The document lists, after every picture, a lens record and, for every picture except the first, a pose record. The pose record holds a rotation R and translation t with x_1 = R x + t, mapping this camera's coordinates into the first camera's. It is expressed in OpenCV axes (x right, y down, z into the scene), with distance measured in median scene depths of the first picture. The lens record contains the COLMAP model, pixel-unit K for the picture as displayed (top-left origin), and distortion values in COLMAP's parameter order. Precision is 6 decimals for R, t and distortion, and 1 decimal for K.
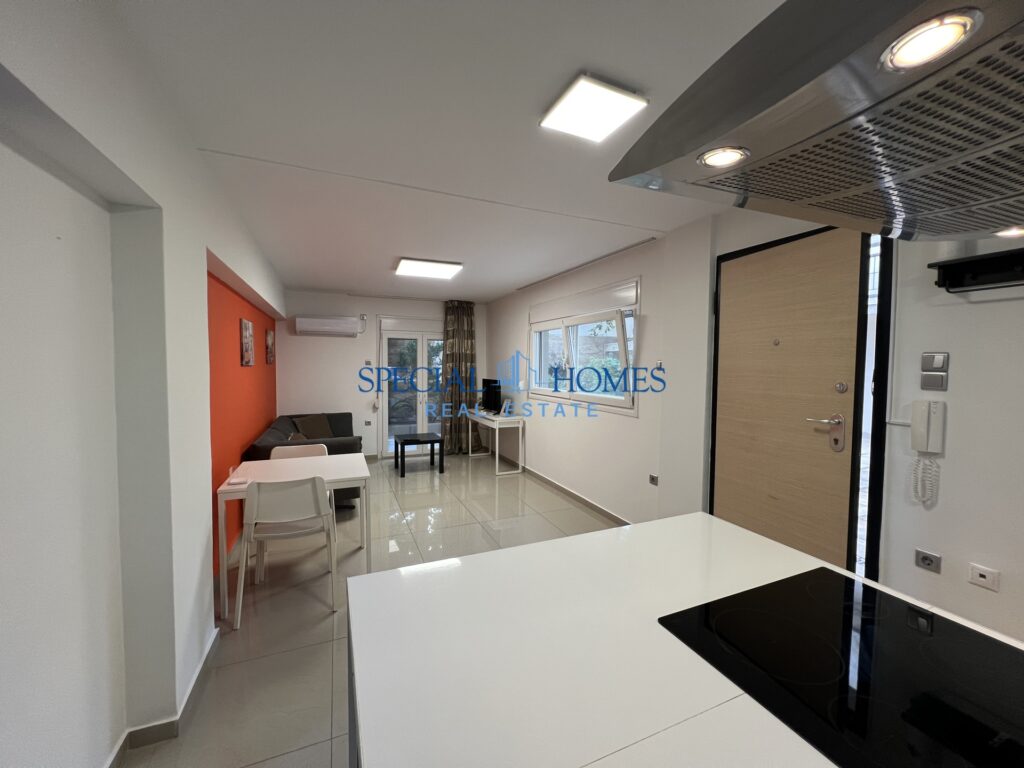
lens RADIAL K [[409.7, 0, 509.8], [0, 409.7, 381.8], [0, 0, 1]] dist [-0.001129, 0.000299]
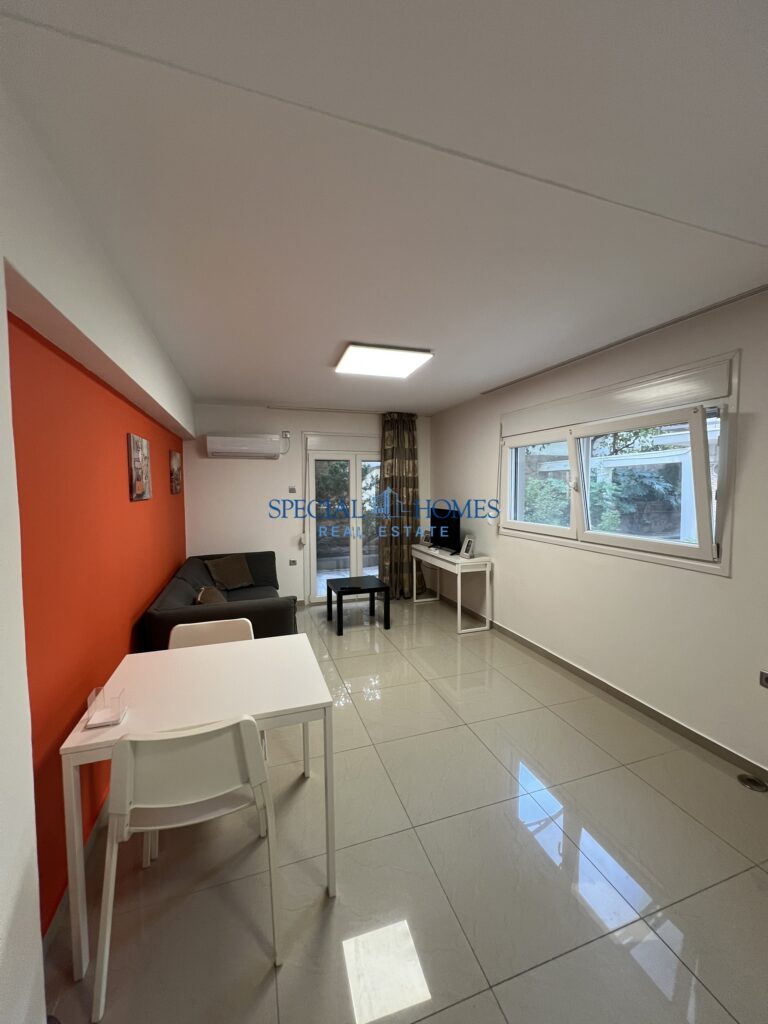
lens RADIAL K [[409.7, 0, 387.3], [0, 409.7, 509.4], [0, 0, 1]] dist [-0.001129, 0.000299]
pose [[0.997261, -0.007965, -0.073526, -0.103913], [0.009059, 0.999853, 0.014555, -0.019328], [0.073400, -0.015181, 0.997187, 0.209196]]
